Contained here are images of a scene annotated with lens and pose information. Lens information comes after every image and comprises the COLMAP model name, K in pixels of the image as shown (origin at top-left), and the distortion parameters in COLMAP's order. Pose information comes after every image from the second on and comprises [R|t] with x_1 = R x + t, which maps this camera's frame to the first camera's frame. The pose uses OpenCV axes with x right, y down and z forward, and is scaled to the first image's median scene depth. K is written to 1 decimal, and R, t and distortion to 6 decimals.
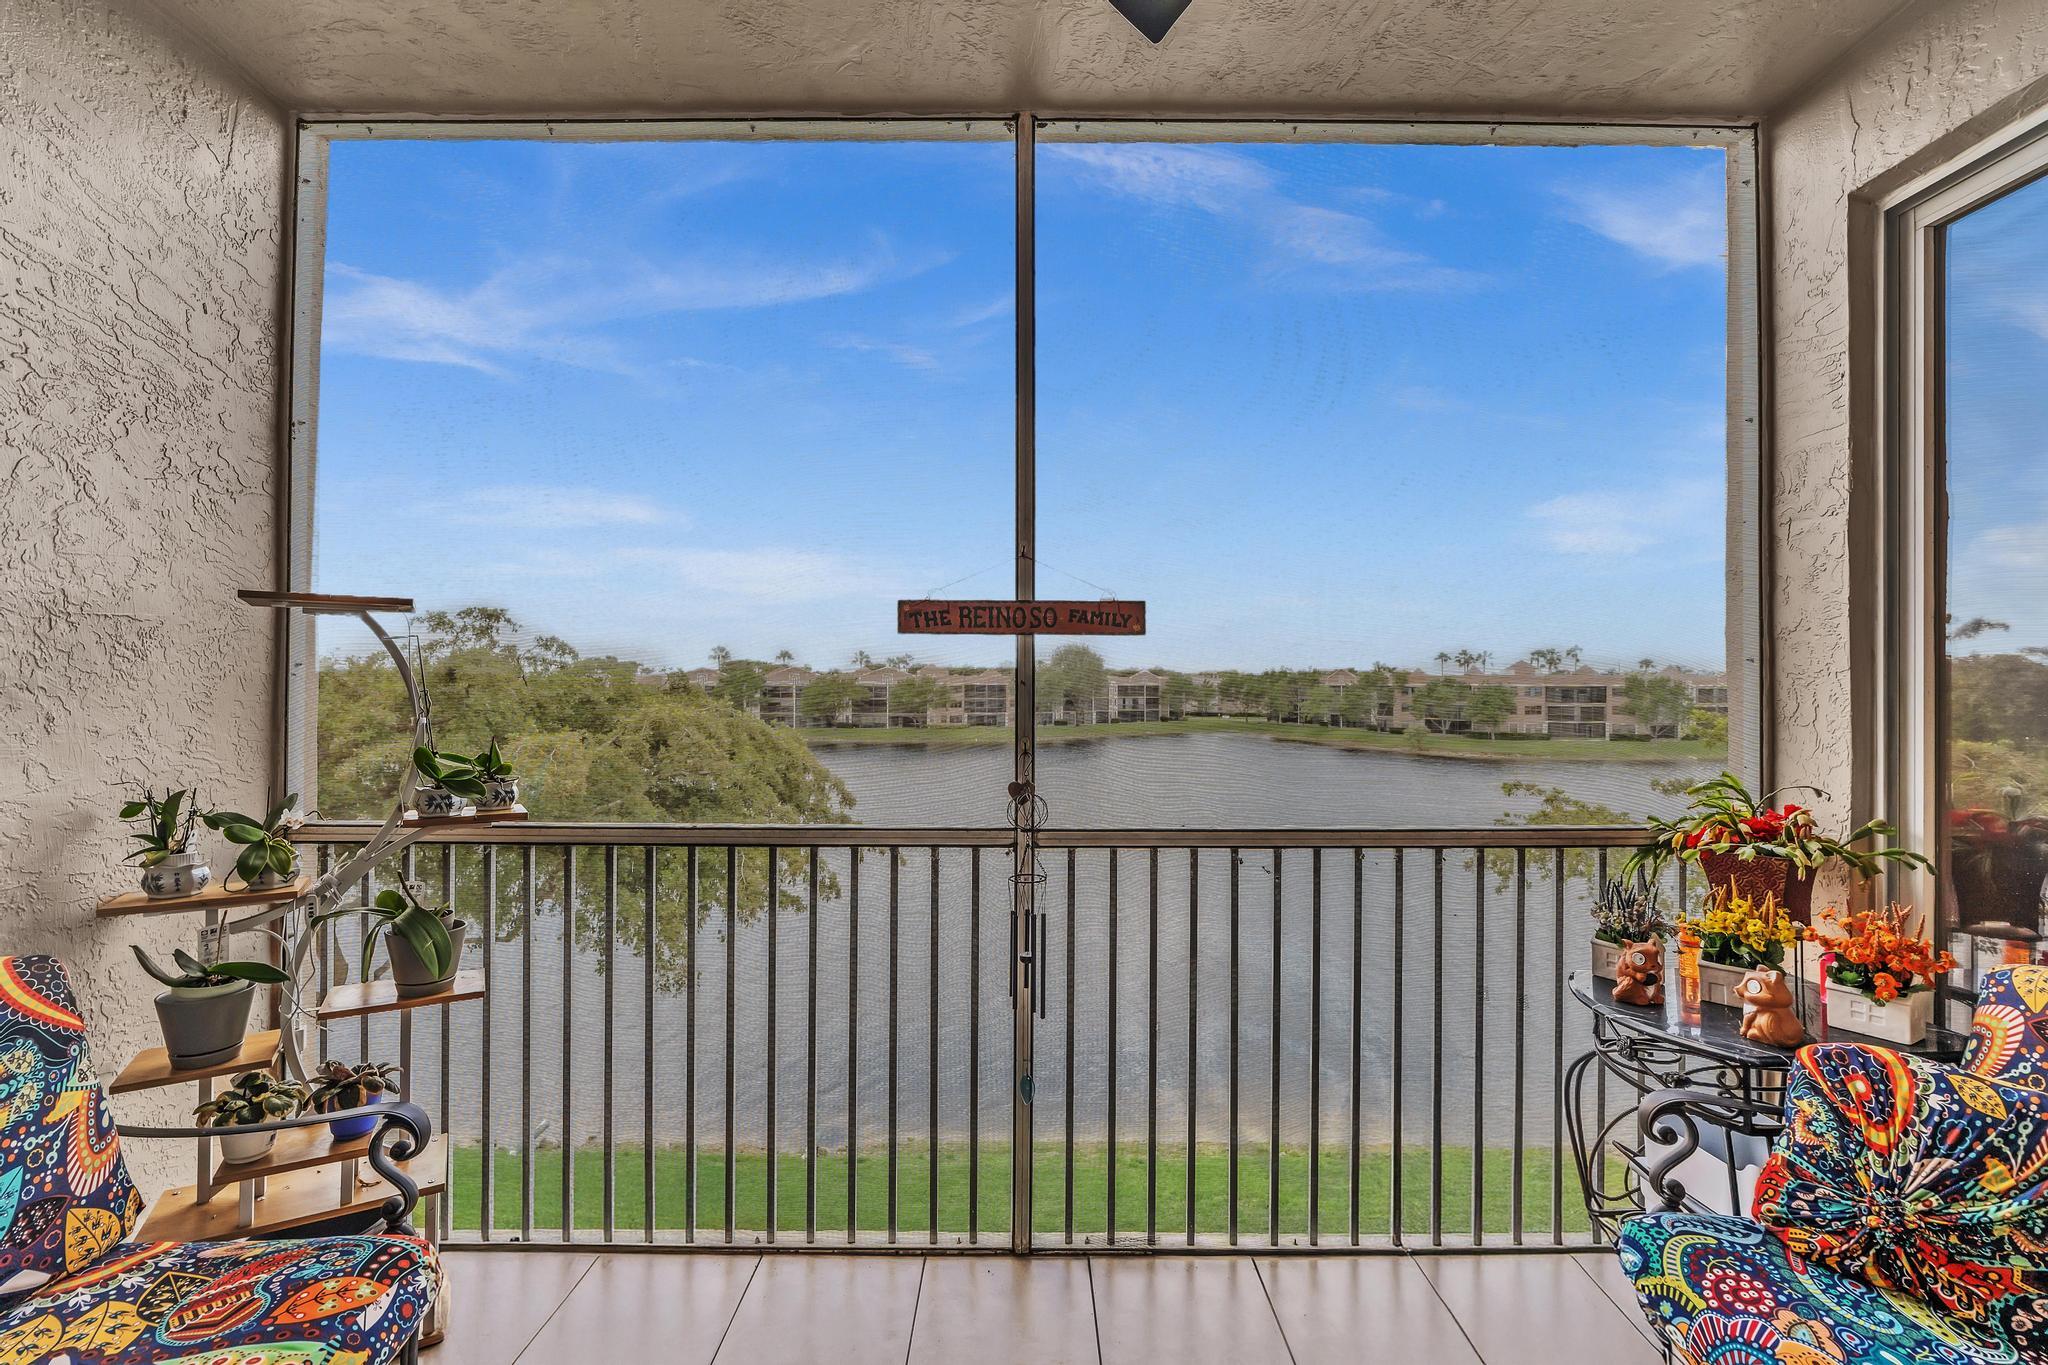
lens RADIAL K [[917.1, 0, 1025.5], [0, 917.1, 682.6], [0, 0, 1]] dist [-0.007998, 0.002595]
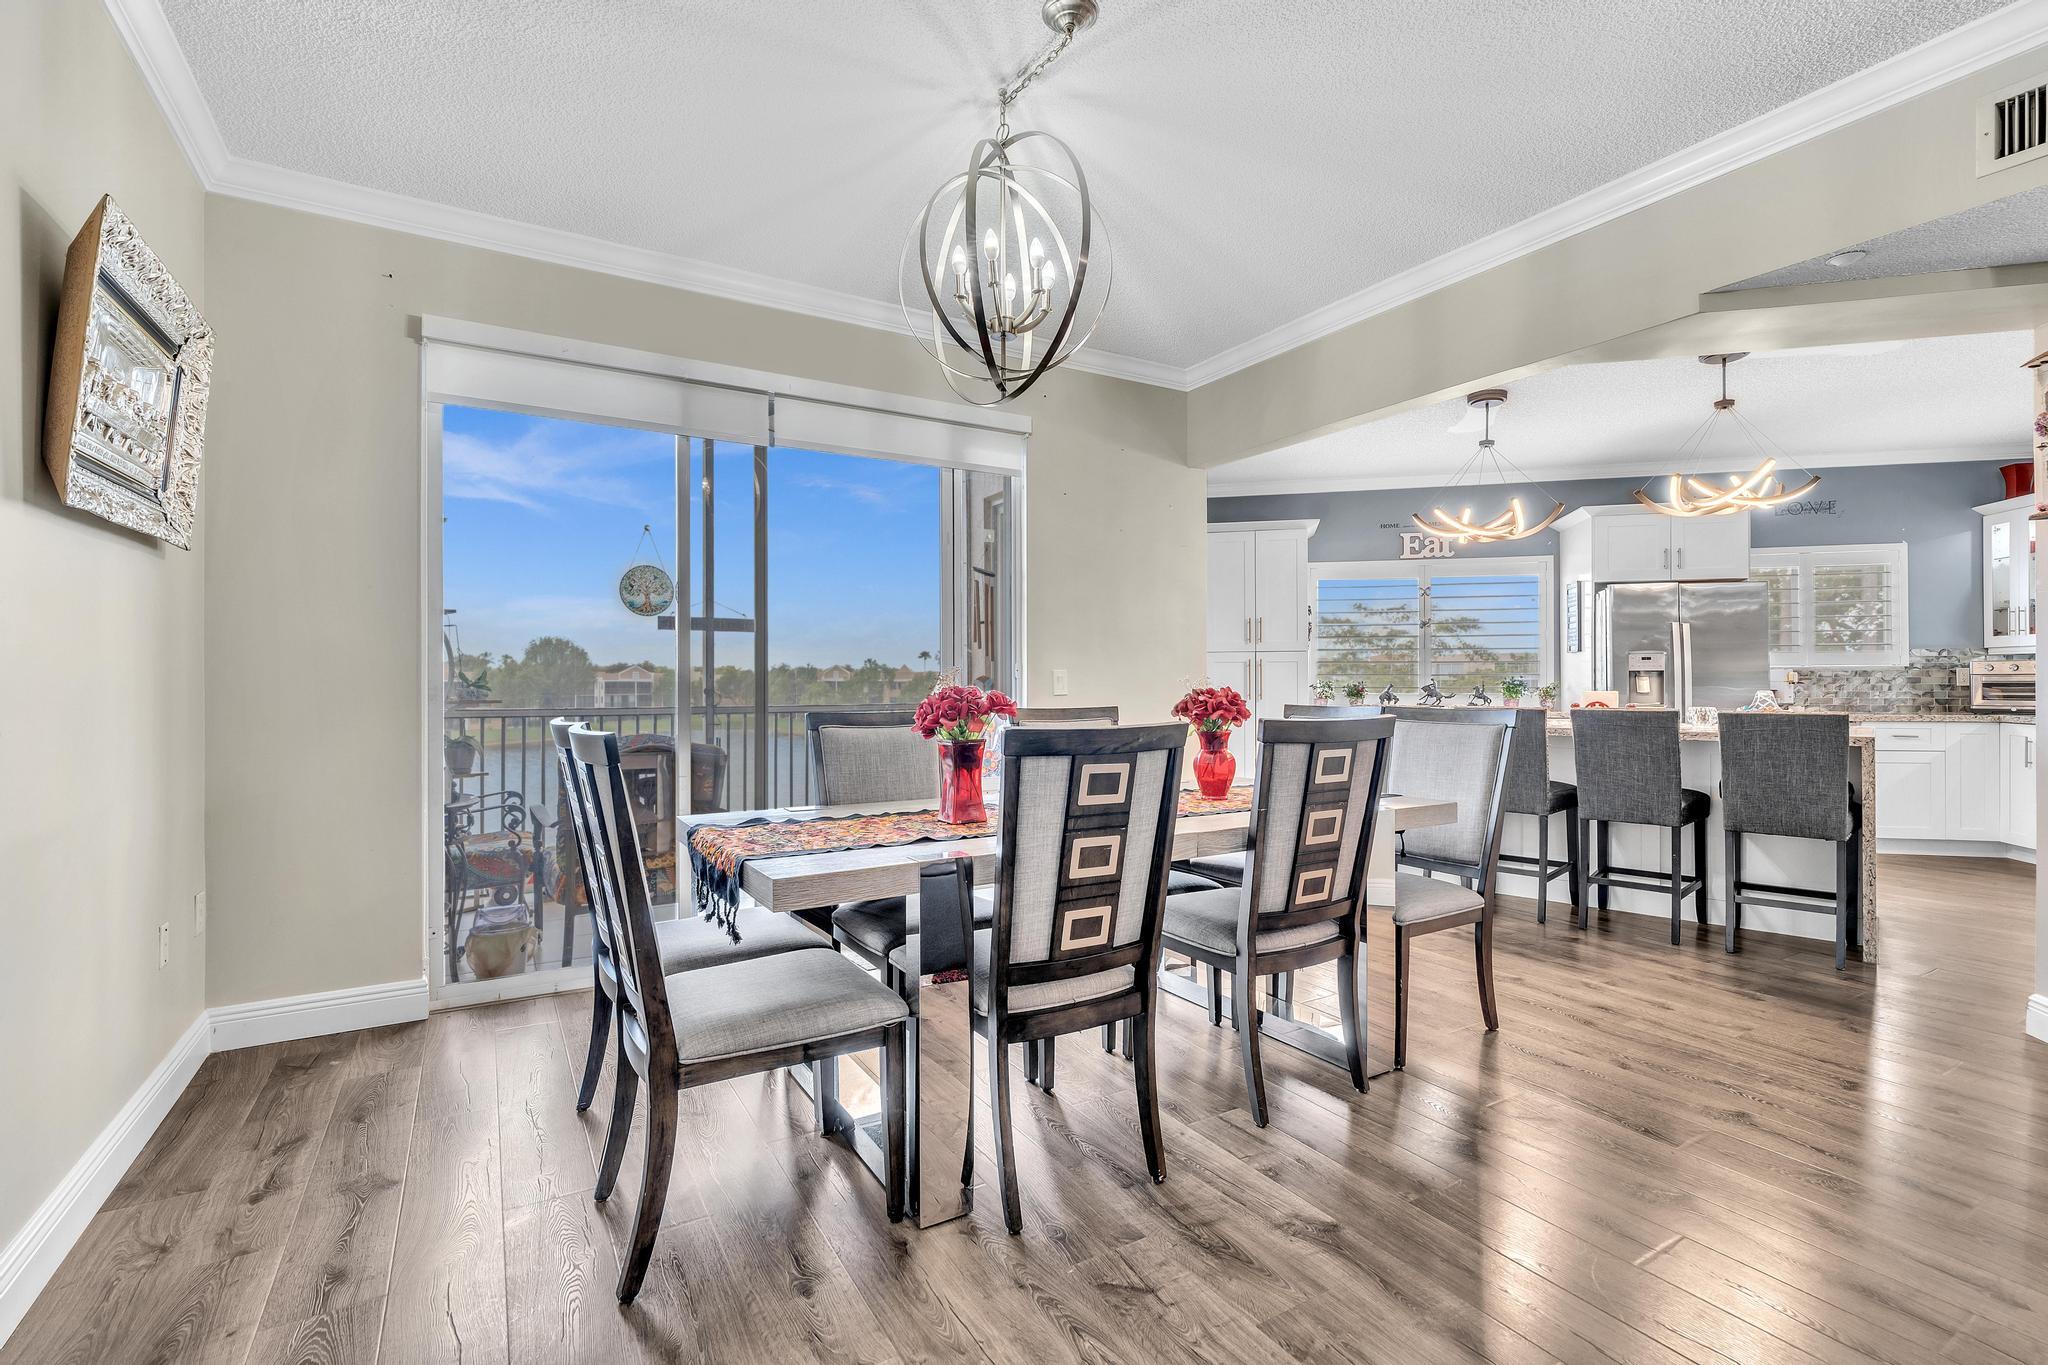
lens RADIAL K [[923.7, 0, 1015.1], [0, 923.7, 673.4], [0, 0, 1]] dist [-0.006916, 0.003226]
pose [[0.866549, -0.000020, 0.499093, -0.606411], [0.003147, 0.999980, -0.005424, 0.091063], [-0.499083, 0.006270, 0.866532, -1.826278]]
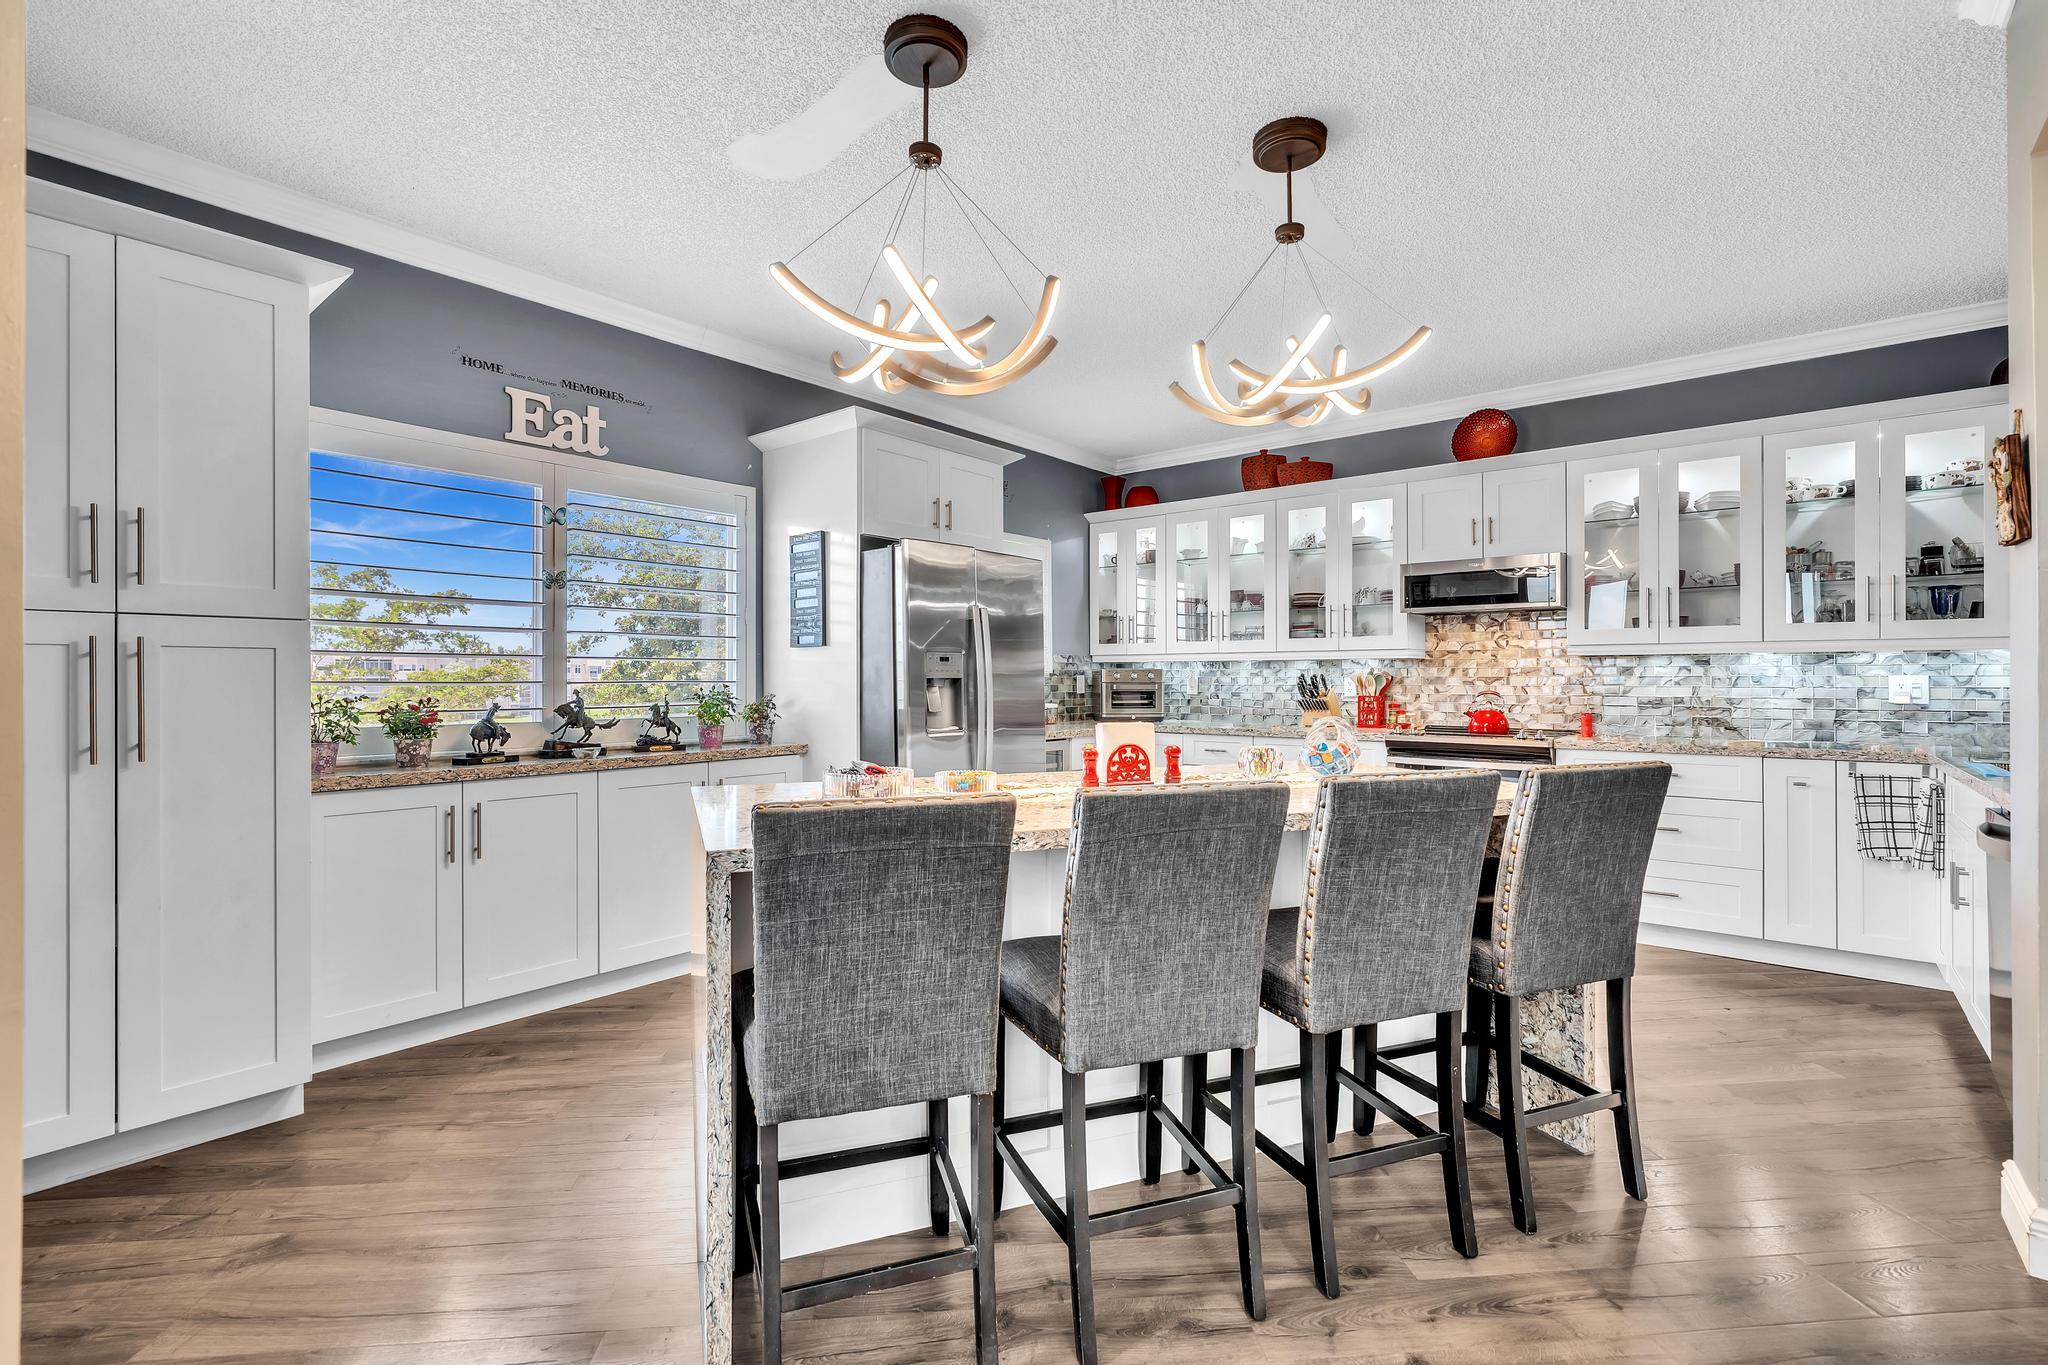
lens RADIAL K [[923.7, 0, 1027.3], [0, 923.7, 678.6], [0, 0, 1]] dist [-0.006916, 0.003226]
pose [[-0.095370, -0.003126, 0.995437, 0.654740], [-0.002650, 0.999992, 0.002887, 0.066868], [-0.995438, -0.002363, -0.095377, -0.311544]]
